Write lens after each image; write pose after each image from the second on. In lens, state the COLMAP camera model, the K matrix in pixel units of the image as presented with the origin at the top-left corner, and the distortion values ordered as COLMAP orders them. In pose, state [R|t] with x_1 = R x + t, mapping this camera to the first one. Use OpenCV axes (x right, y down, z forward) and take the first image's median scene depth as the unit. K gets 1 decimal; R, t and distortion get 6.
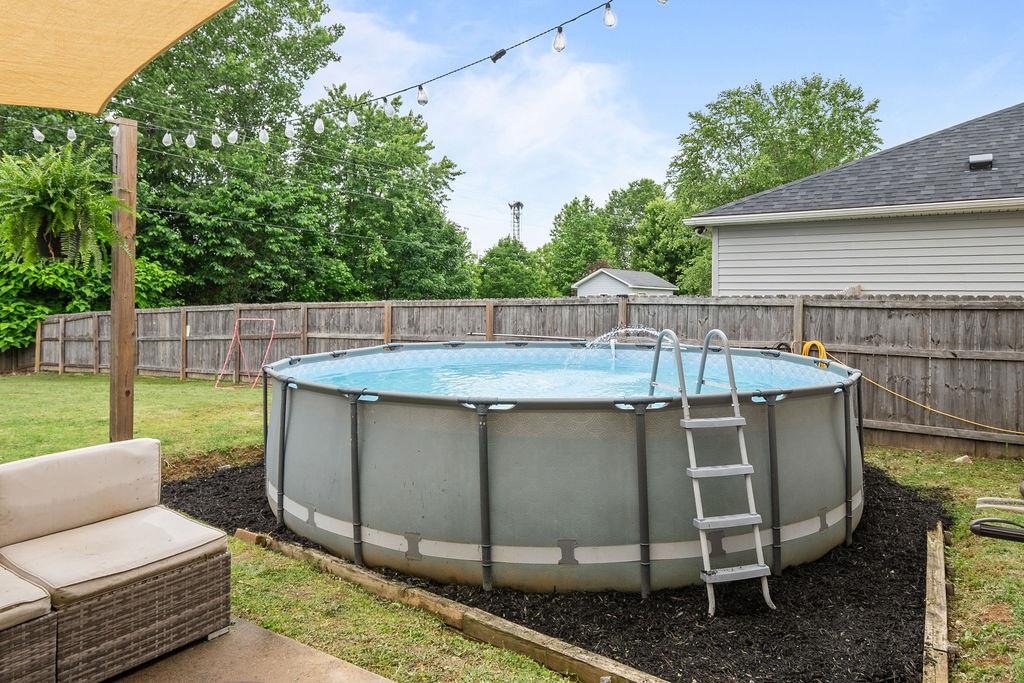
lens RADIAL K [[636.1, 0, 511.9], [0, 636.1, 305.7], [0, 0, 1]] dist [0.000125, -0.001240]
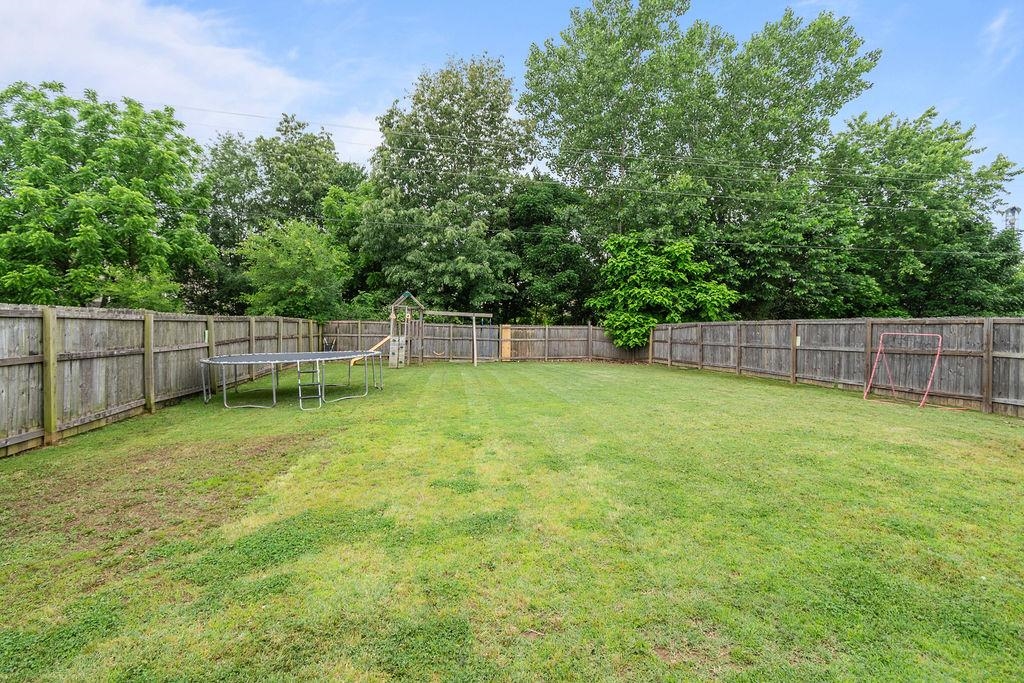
lens RADIAL K [[455.7, 0, 513.4], [0, 455.7, 331.5], [0, 0, 1]] dist [0.000792, -0.000069]
pose [[0.691413, 0.027804, -0.721925, -0.168684], [-0.004052, 0.999393, 0.034610, -0.002048], [0.722448, -0.021004, 0.691106, 0.043621]]
